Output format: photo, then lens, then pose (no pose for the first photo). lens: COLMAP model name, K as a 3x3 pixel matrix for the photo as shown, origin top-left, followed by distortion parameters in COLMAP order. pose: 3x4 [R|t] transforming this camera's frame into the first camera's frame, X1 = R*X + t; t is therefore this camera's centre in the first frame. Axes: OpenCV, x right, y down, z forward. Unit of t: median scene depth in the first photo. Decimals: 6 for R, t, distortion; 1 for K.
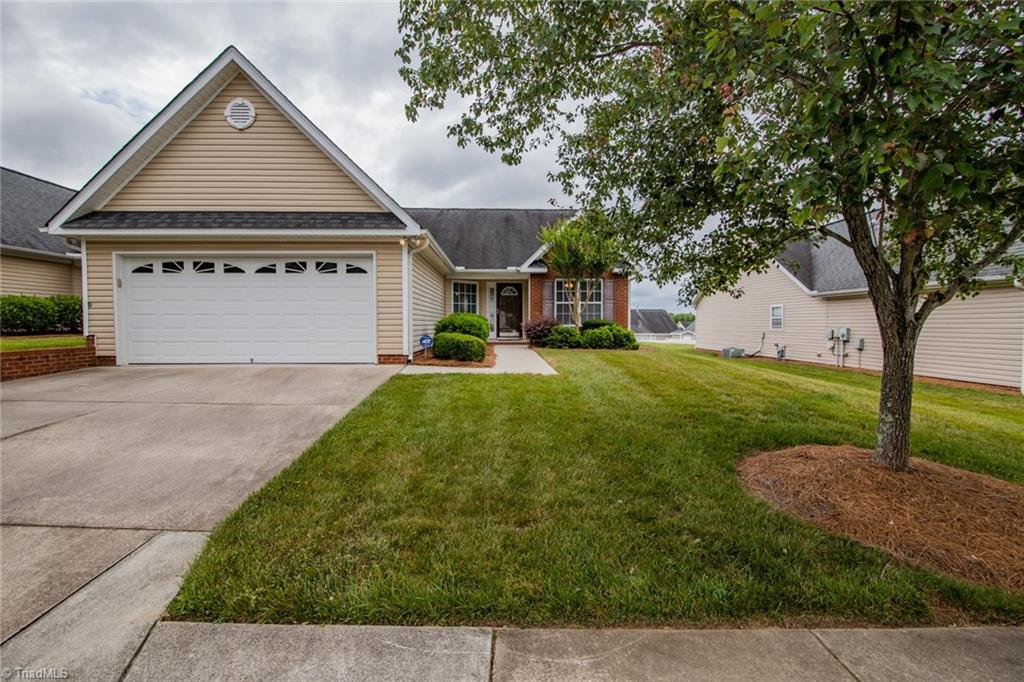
lens RADIAL K [[461.2, 0, 514.3], [0, 461.2, 341.4], [0, 0, 1]] dist [0.000894, -0.000156]
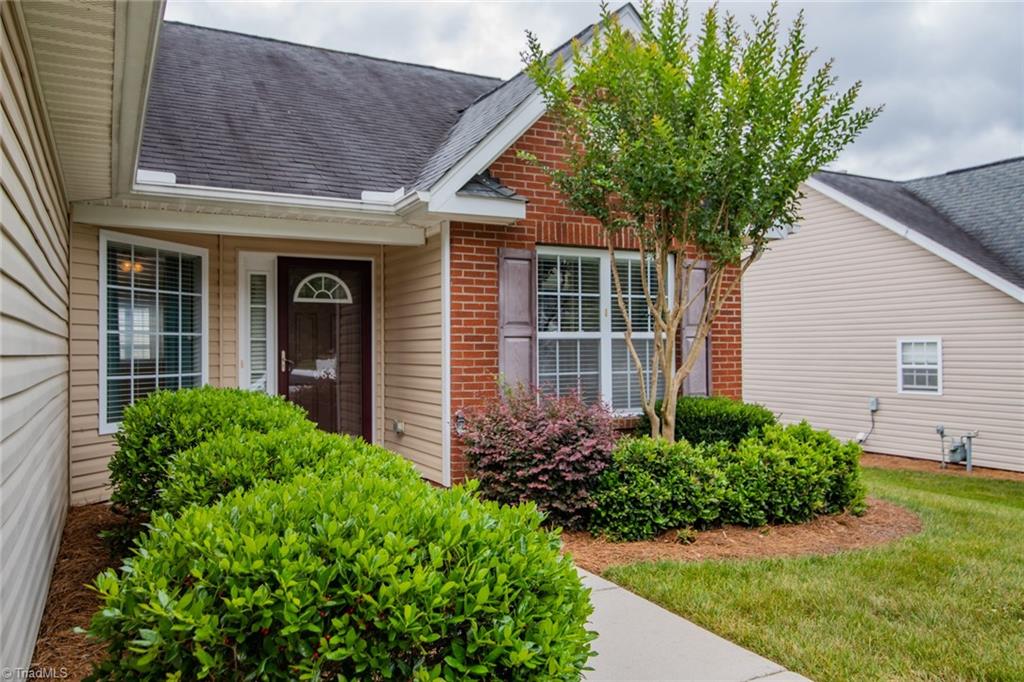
lens RADIAL K [[761.2, 0, 509.2], [0, 761.2, 342.0], [0, 0, 1]] dist [0.002493, 0.001507]
pose [[0.901794, 0.001579, 0.432163, -0.121292], [0.018659, 0.998919, -0.042587, -0.060970], [-0.431763, 0.046468, 0.900790, 0.601240]]
